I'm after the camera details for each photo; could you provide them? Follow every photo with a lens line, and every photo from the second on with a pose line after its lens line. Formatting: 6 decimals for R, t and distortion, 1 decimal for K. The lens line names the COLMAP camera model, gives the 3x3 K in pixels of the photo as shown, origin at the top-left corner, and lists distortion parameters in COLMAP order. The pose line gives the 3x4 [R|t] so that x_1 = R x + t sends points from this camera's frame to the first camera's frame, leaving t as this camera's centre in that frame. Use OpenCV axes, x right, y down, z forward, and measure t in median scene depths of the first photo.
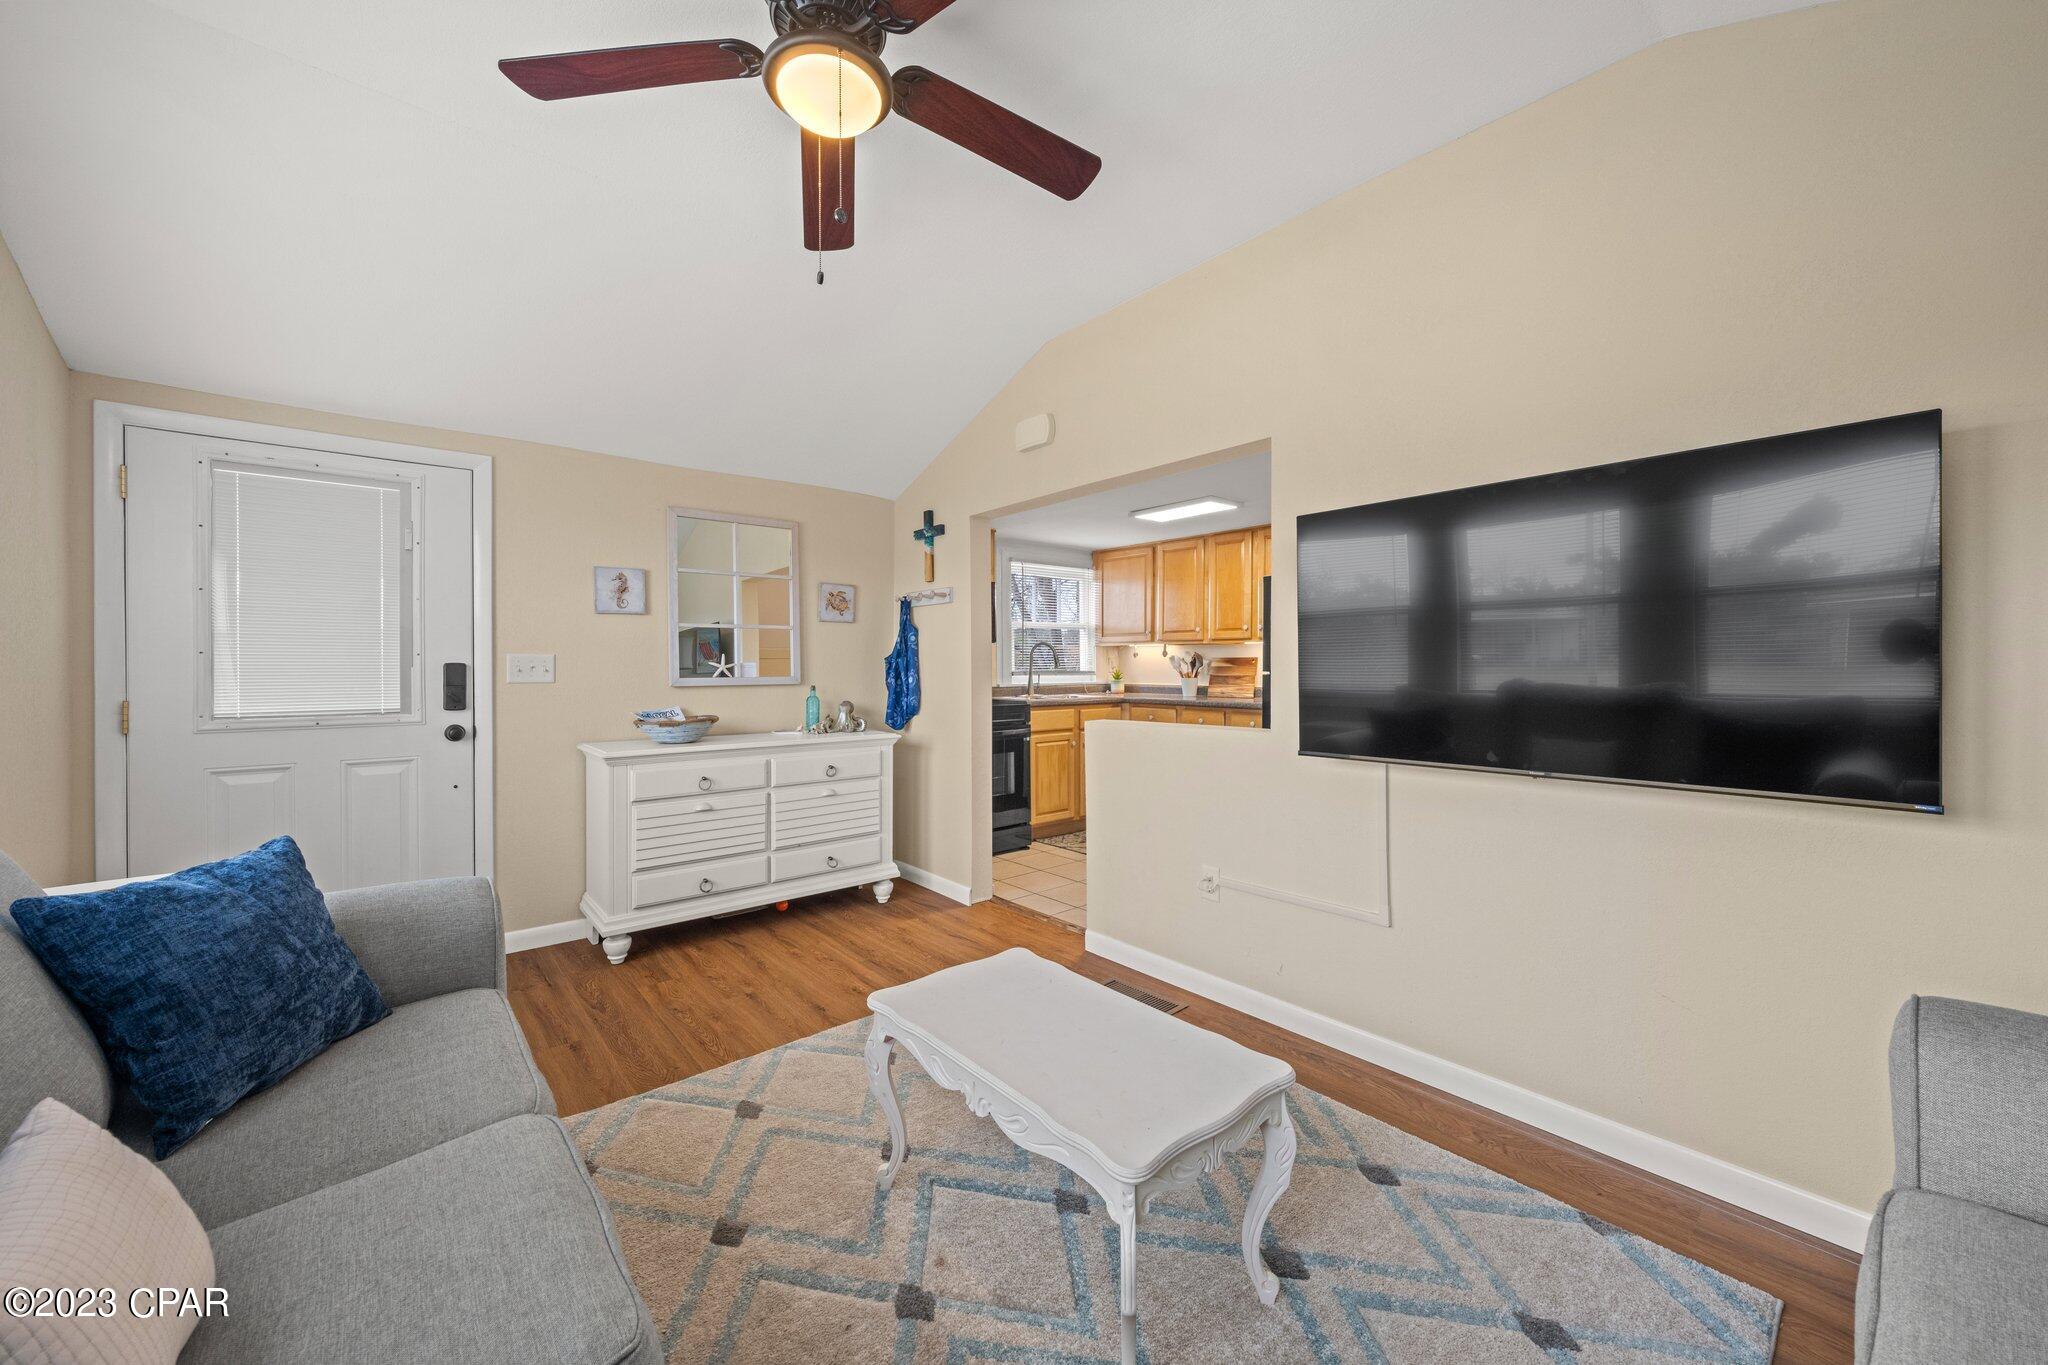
lens RADIAL K [[763.5, 0, 1034.0], [0, 763.5, 670.8], [0, 0, 1]] dist [0.000202, -0.000097]
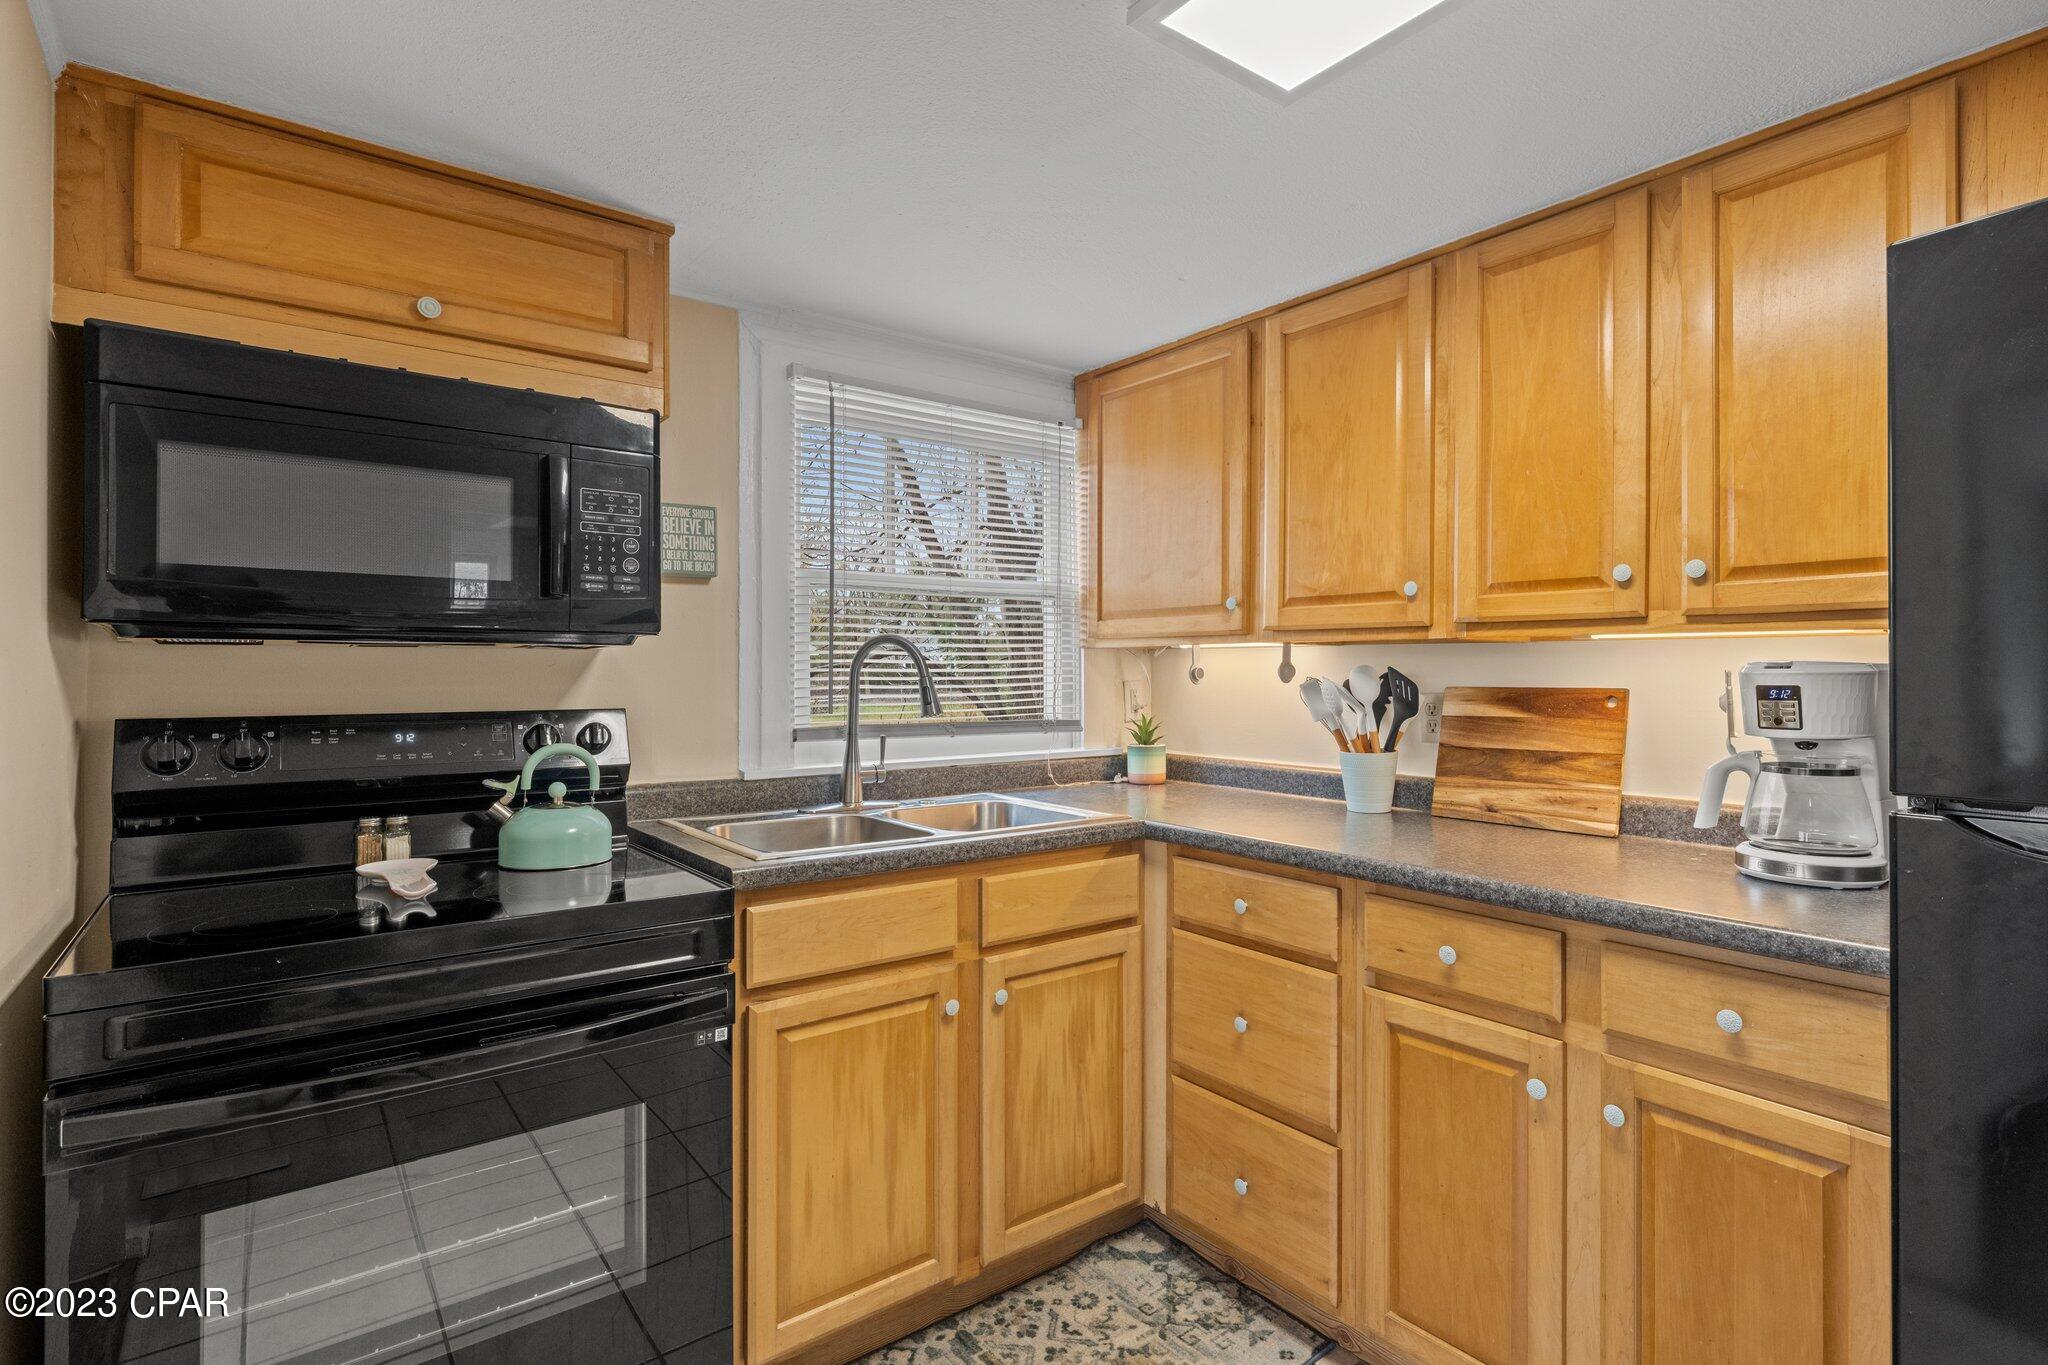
lens RADIAL K [[999.1, 0, 1025.5], [0, 999.1, 671.9], [0, 0, 1]] dist [0.002581, 0.001106]
pose [[0.997884, 0.003007, -0.064950, 0.150606], [-0.003590, 0.999954, -0.008868, -0.030792], [0.064920, 0.009083, 0.997849, 0.969270]]
